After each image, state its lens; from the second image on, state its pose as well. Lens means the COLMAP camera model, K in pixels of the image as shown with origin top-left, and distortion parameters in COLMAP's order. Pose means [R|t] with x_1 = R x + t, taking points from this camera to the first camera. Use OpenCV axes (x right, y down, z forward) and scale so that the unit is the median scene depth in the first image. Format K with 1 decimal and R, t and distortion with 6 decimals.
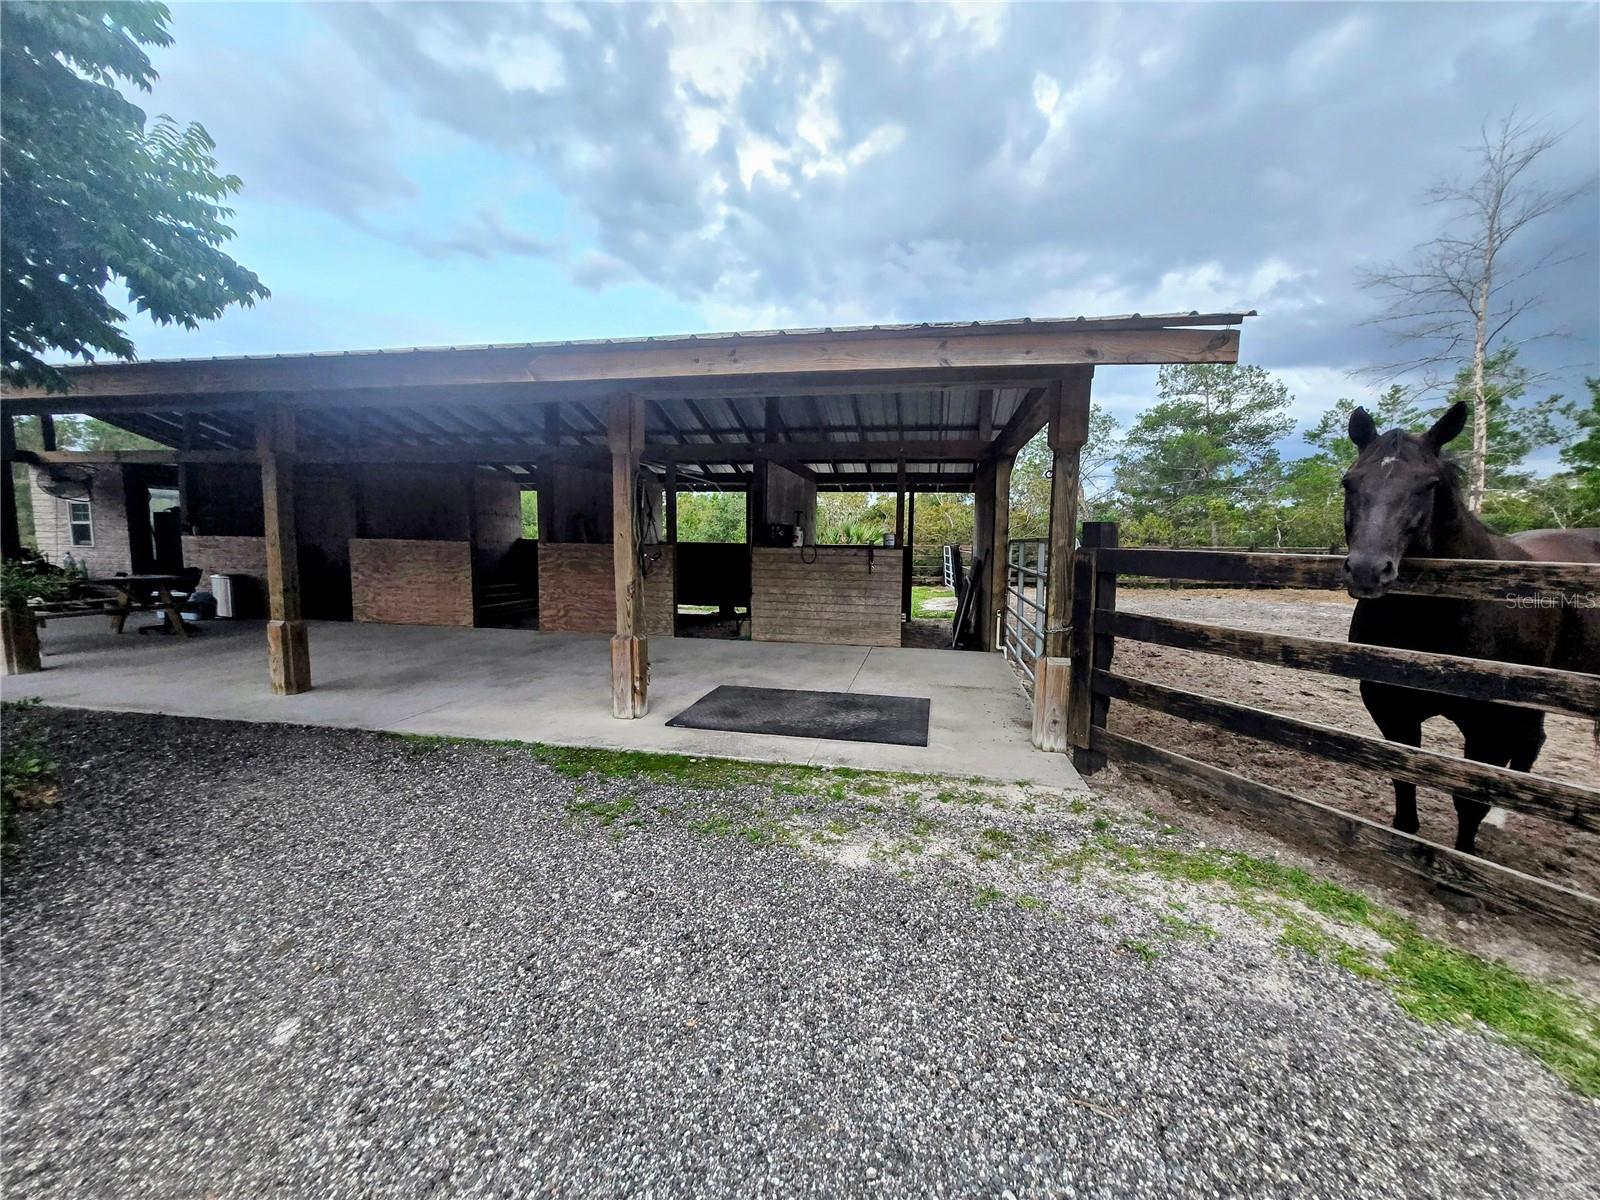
lens RADIAL K [[638.8, 0, 795.4], [0, 638.8, 602.6], [0, 0, 1]] dist [0.001568, 0.000790]
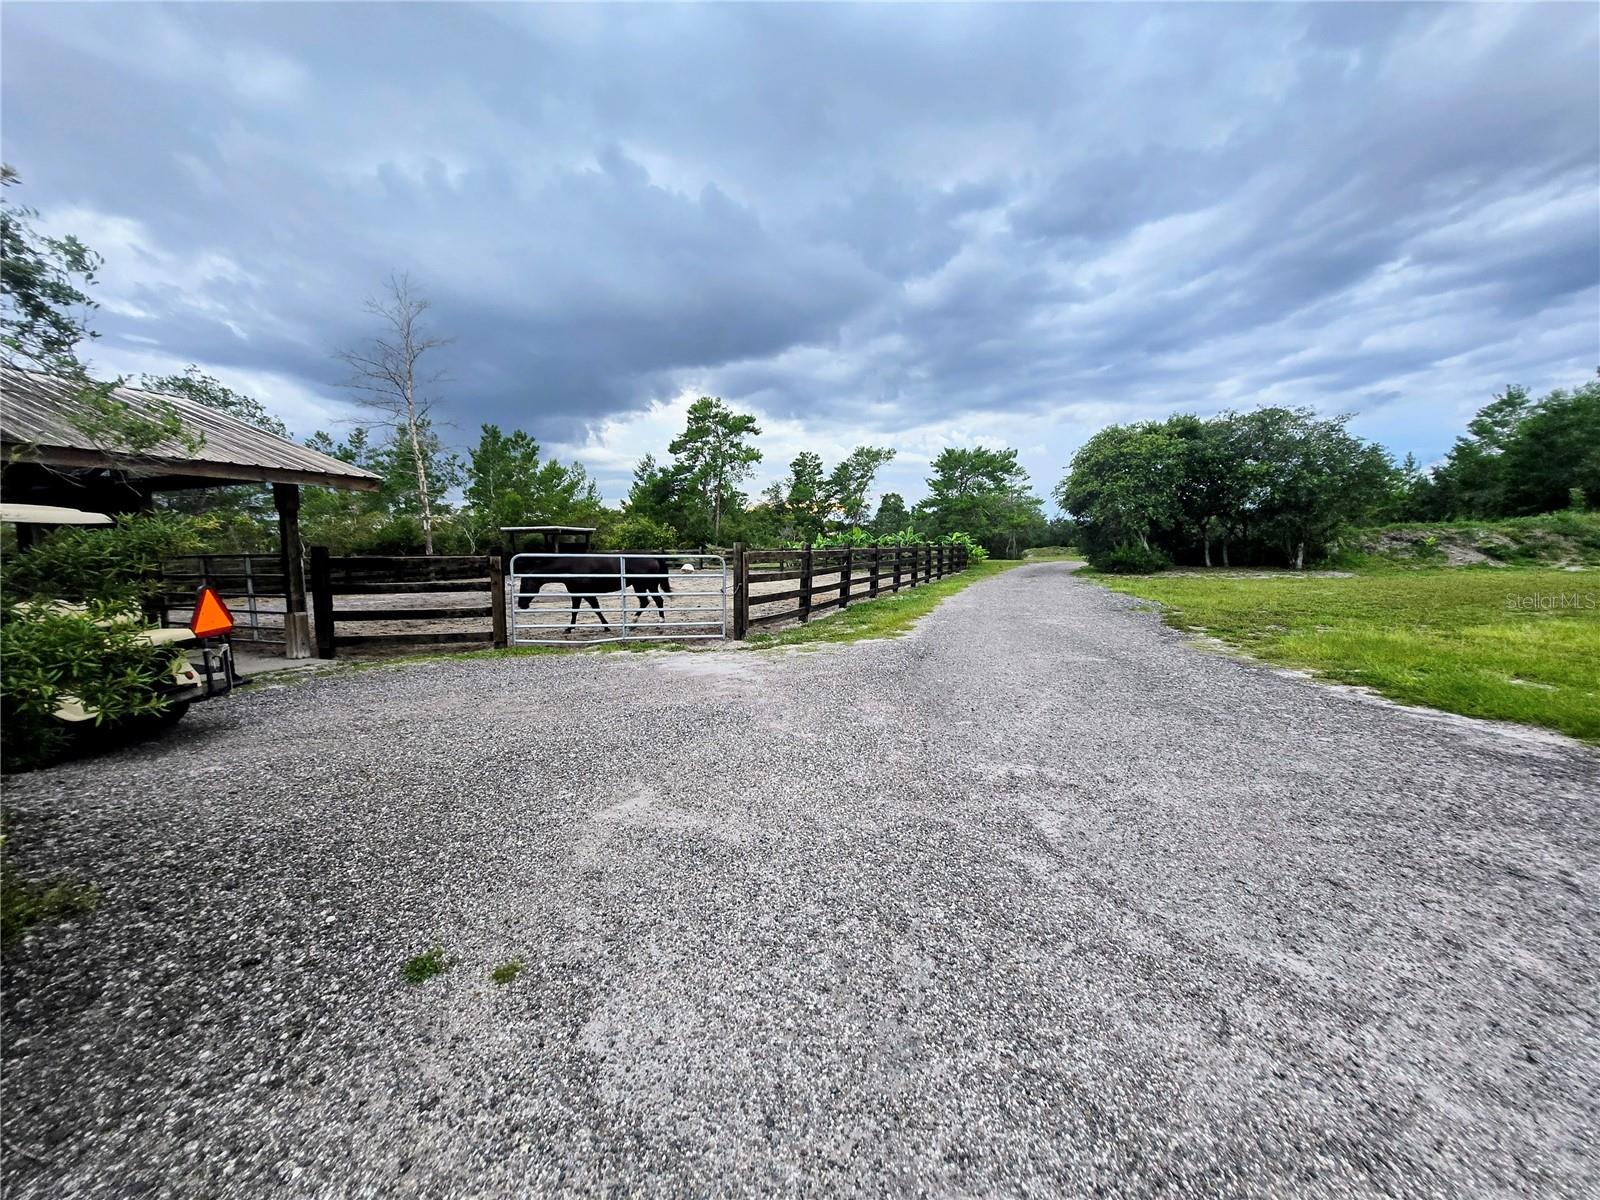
lens RADIAL K [[638.8, 0, 795.7], [0, 638.8, 604.1], [0, 0, 1]] dist [0.001568, 0.000790]
pose [[0.231440, -0.089050, 0.968765, -0.115276], [0.101751, 0.992556, 0.066928, 0.006764], [-0.967513, 0.083083, 0.238778, -0.103096]]
